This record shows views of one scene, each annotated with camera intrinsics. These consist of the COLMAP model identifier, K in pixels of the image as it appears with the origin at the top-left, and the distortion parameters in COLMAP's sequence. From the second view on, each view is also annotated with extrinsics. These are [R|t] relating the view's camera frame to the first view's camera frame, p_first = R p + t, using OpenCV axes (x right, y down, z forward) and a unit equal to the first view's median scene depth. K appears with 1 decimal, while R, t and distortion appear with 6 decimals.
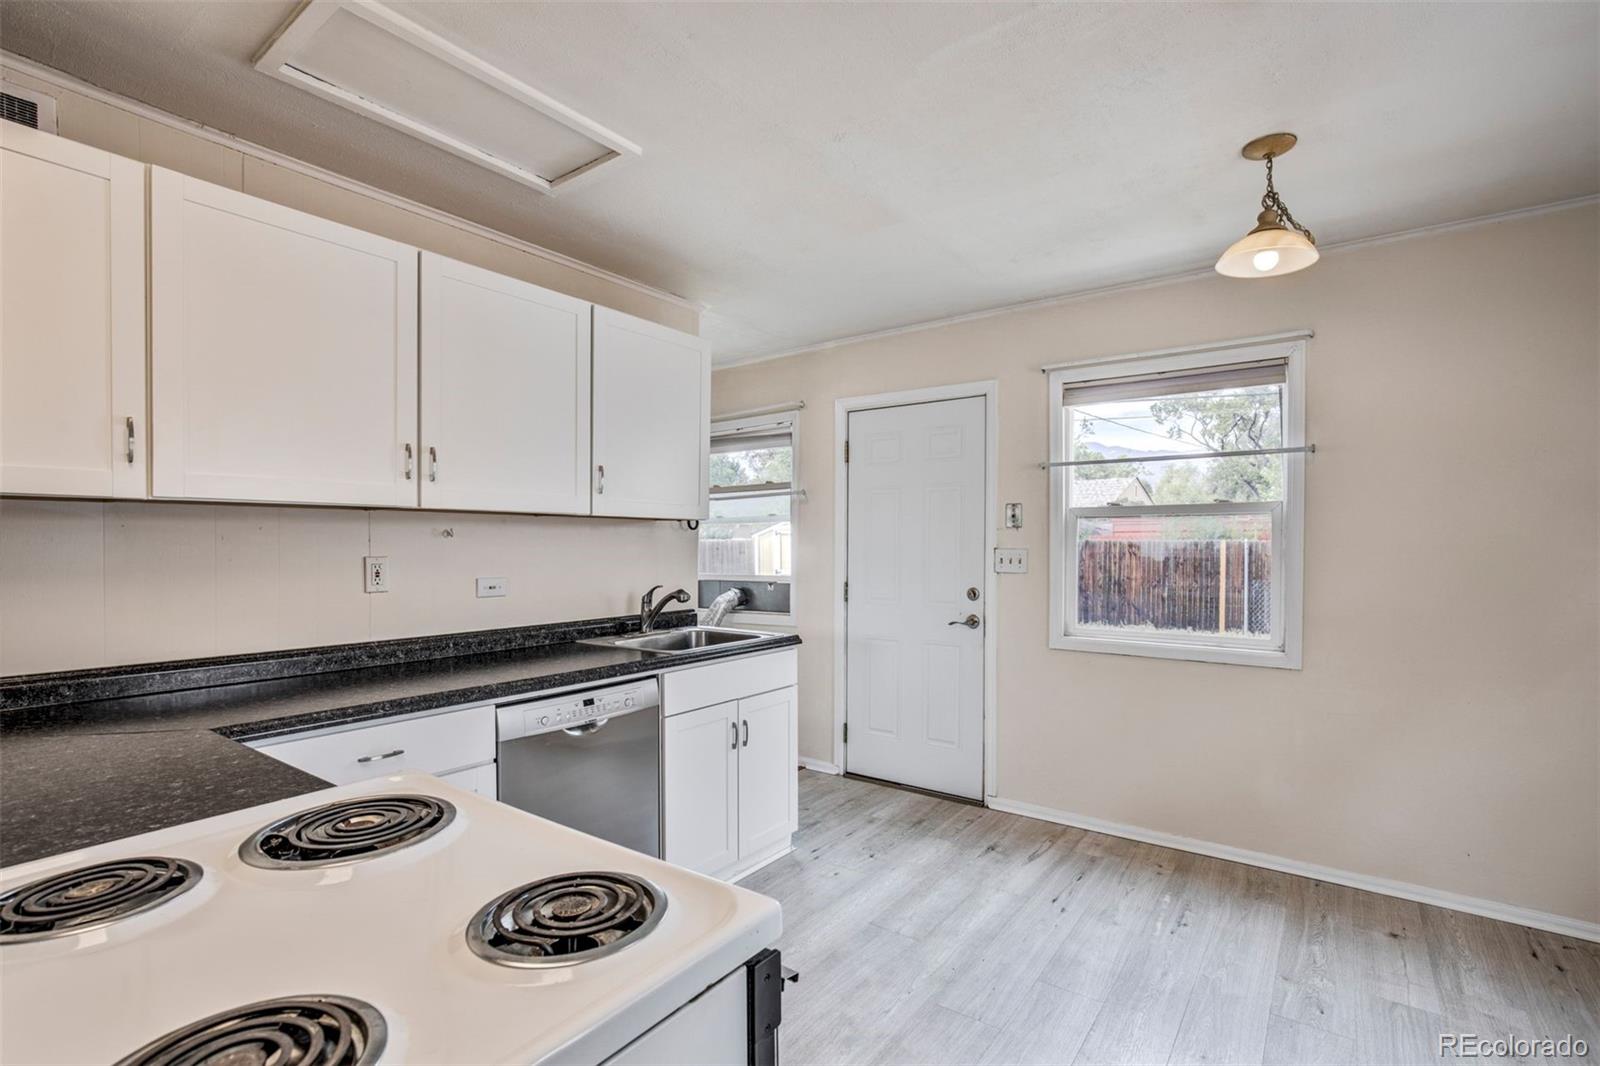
lens RADIAL K [[739.2, 0, 794.1], [0, 739.2, 553.8], [0, 0, 1]] dist [-0.016333, 0.004585]
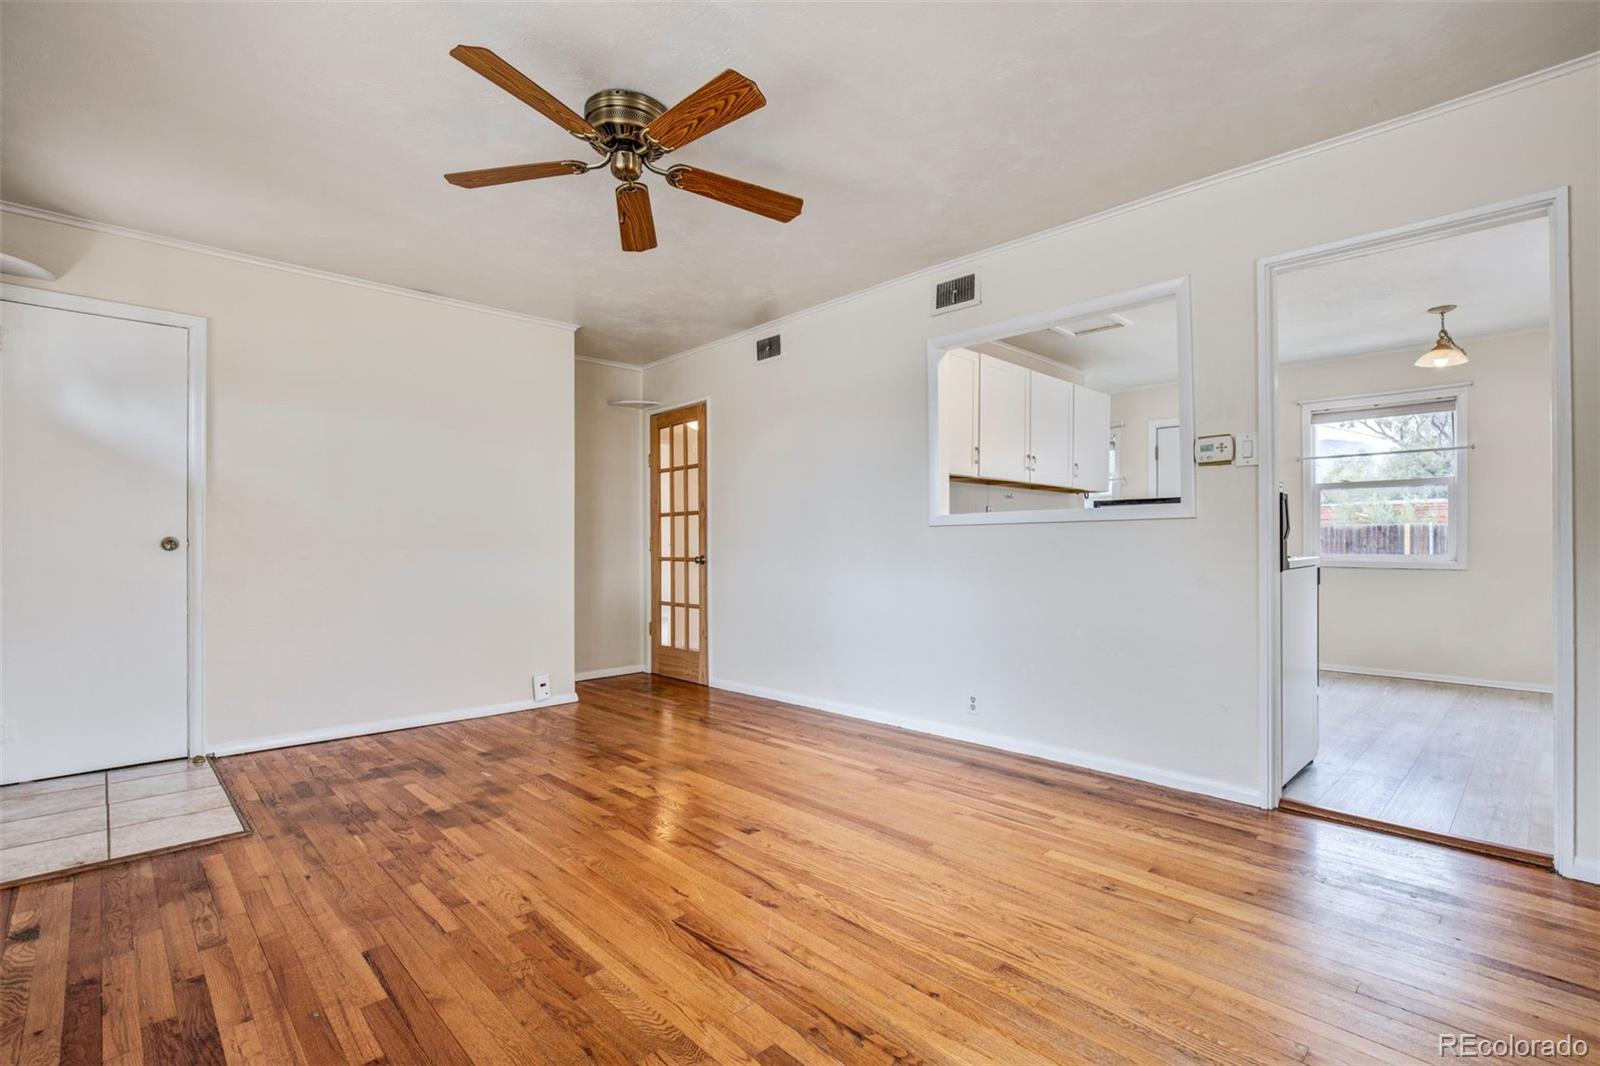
lens RADIAL K [[739.2, 0, 799.3], [0, 739.2, 541.2], [0, 0, 1]] dist [-0.016333, 0.004585]
pose [[0.987252, -0.002158, -0.159148, -0.615349], [-0.000334, 0.999878, -0.015630, 0.111962], [0.159162, 0.015484, 0.987131, -0.991627]]
